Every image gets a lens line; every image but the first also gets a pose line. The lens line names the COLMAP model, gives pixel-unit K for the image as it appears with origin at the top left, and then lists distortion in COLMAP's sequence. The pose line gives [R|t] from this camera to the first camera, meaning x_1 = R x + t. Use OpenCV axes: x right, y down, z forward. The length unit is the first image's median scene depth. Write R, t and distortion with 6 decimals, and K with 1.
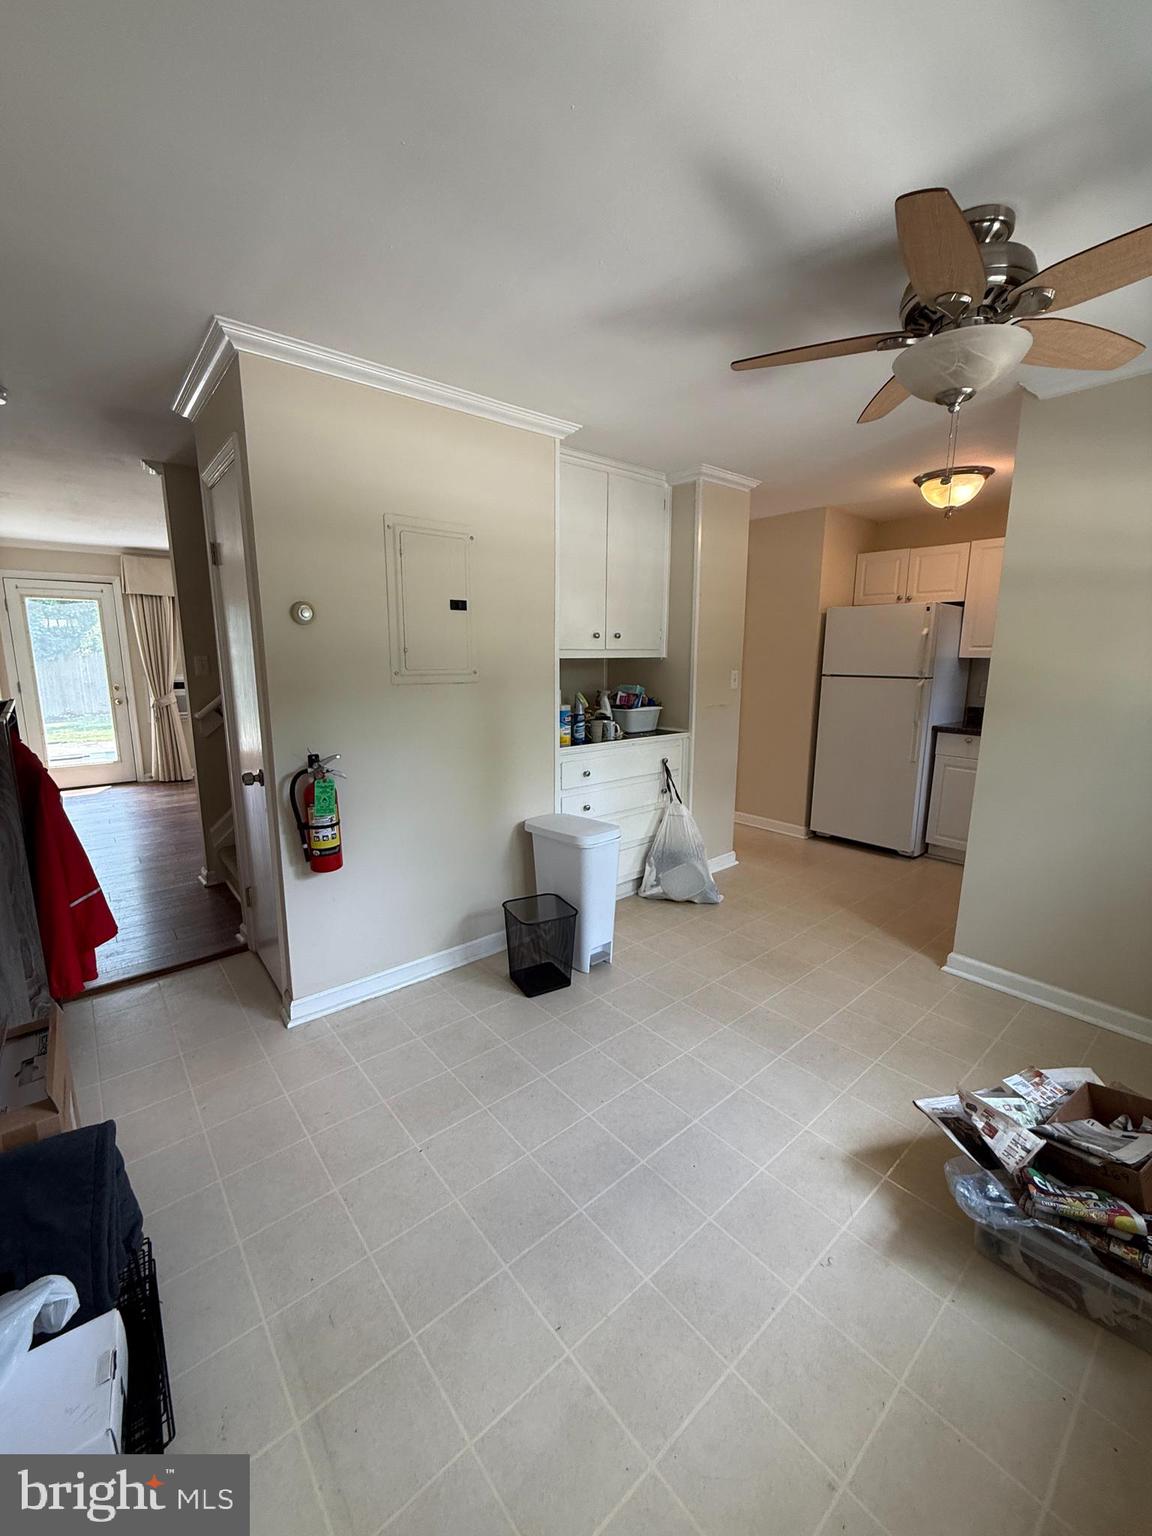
lens RADIAL K [[611.0, 0, 567.7], [0, 611.0, 763.0], [0, 0, 1]] dist [-0.001578, 0.000063]
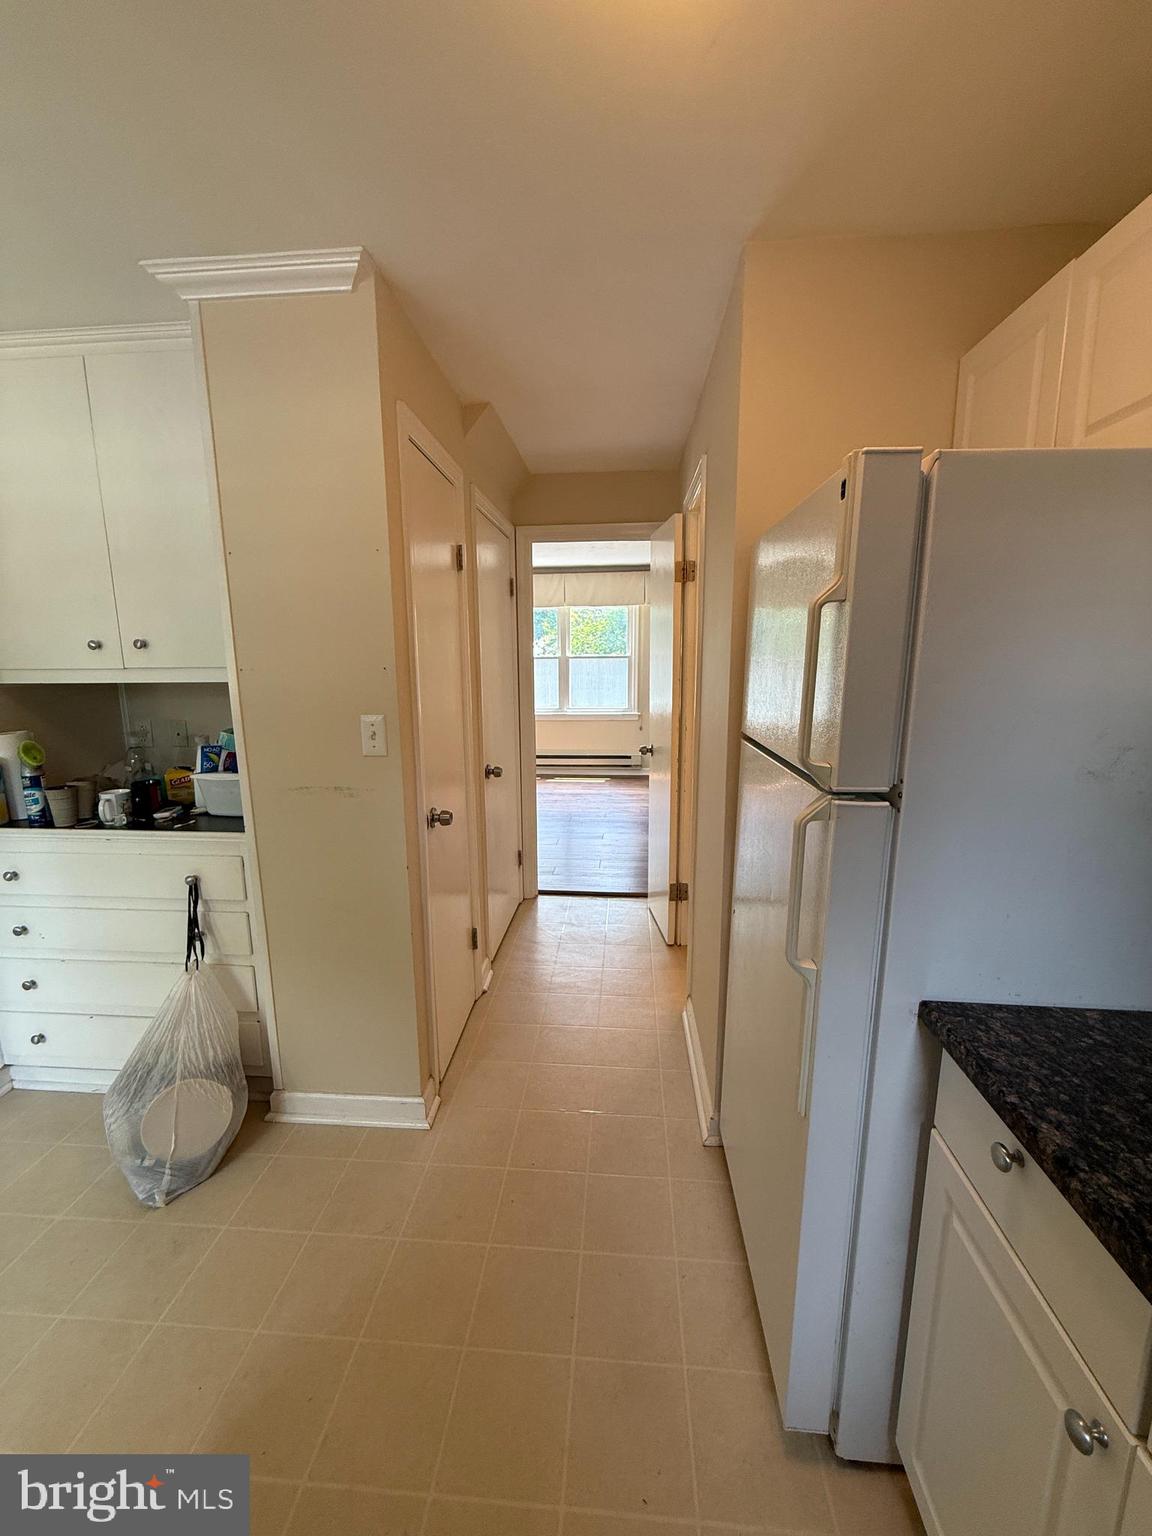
lens RADIAL K [[611.0, 0, 575.5], [0, 611.0, 774.3], [0, 0, 1]] dist [-0.001578, 0.000063]
pose [[0.711045, 0.127075, -0.691569, 0.710573], [-0.124417, 0.990752, 0.054130, -0.154329], [0.692052, 0.047554, 0.720280, 0.796868]]
